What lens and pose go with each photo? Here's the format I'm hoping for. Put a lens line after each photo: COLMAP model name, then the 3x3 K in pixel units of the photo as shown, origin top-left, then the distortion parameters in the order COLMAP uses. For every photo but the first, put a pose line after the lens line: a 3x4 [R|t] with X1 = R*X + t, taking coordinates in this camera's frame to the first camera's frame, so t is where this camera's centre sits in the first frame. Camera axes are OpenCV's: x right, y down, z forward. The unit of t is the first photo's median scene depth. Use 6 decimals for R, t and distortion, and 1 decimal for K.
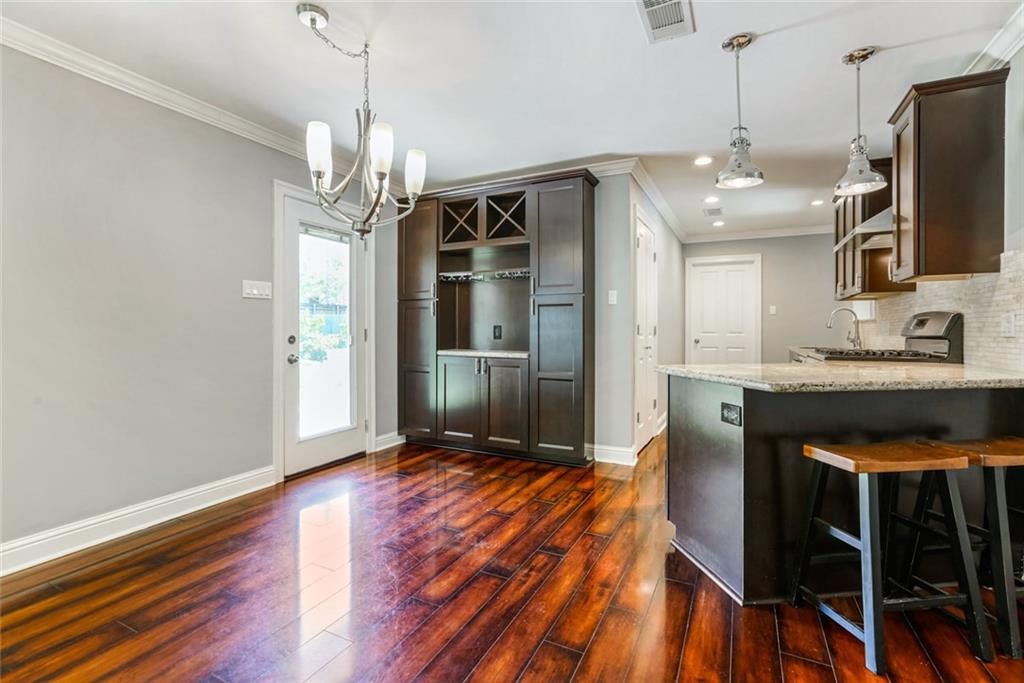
lens RADIAL K [[458.3, 0, 510.9], [0, 458.3, 336.3], [0, 0, 1]] dist [-0.001279, 0.000908]
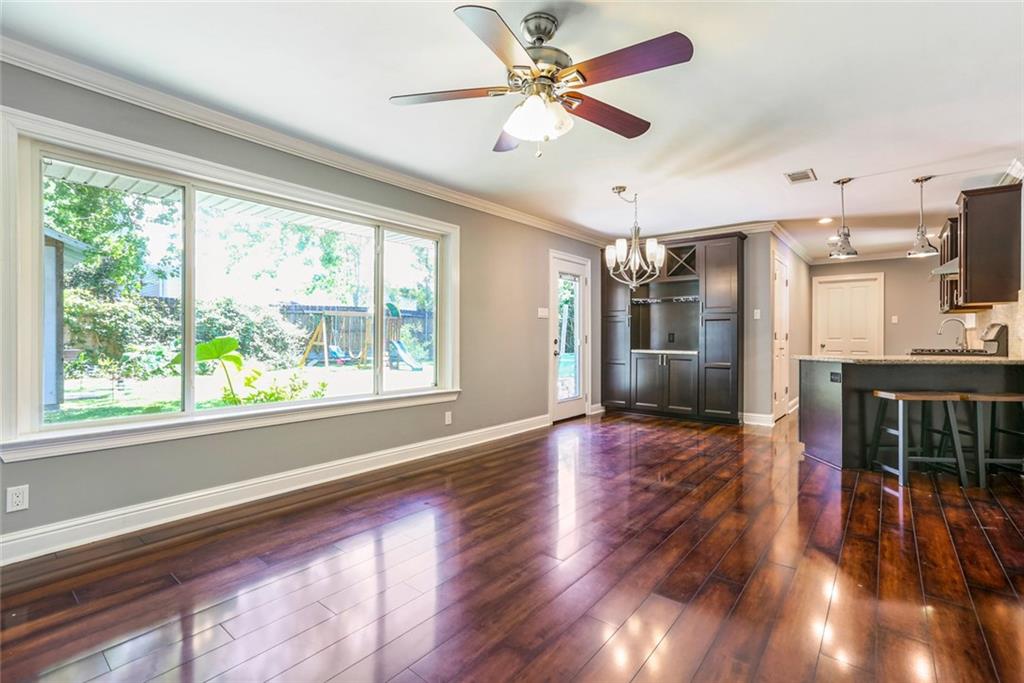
lens RADIAL K [[460.0, 0, 523.2], [0, 460.0, 344.1], [0, 0, 1]] dist [-0.001945, 0.011835]
pose [[0.979979, 0.002908, -0.199080, -0.233462], [-0.002811, 0.999996, 0.000773, 0.013579], [0.199081, -0.000198, 0.979983, -0.636242]]
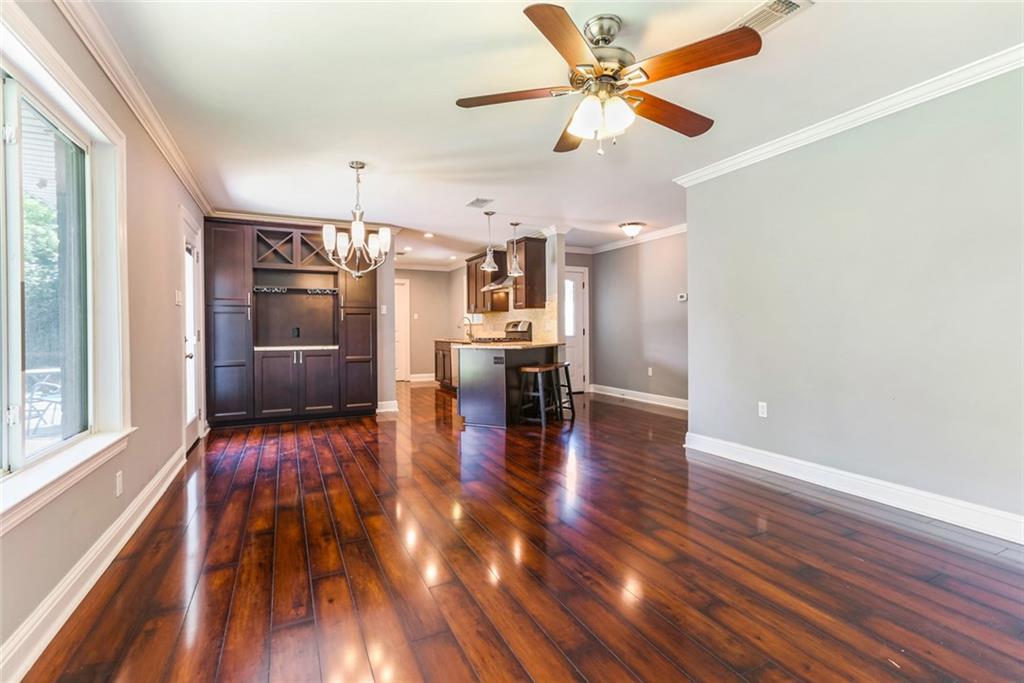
lens RADIAL K [[460.7, 0, 512.0], [0, 460.7, 341.5], [0, 0, 1]] dist [0.001062, 0.000260]
pose [[0.606405, -0.027017, 0.794697, -0.825438], [0.018154, 0.999633, 0.020132, 0.002729], [-0.794949, 0.002219, 0.606672, -0.354971]]
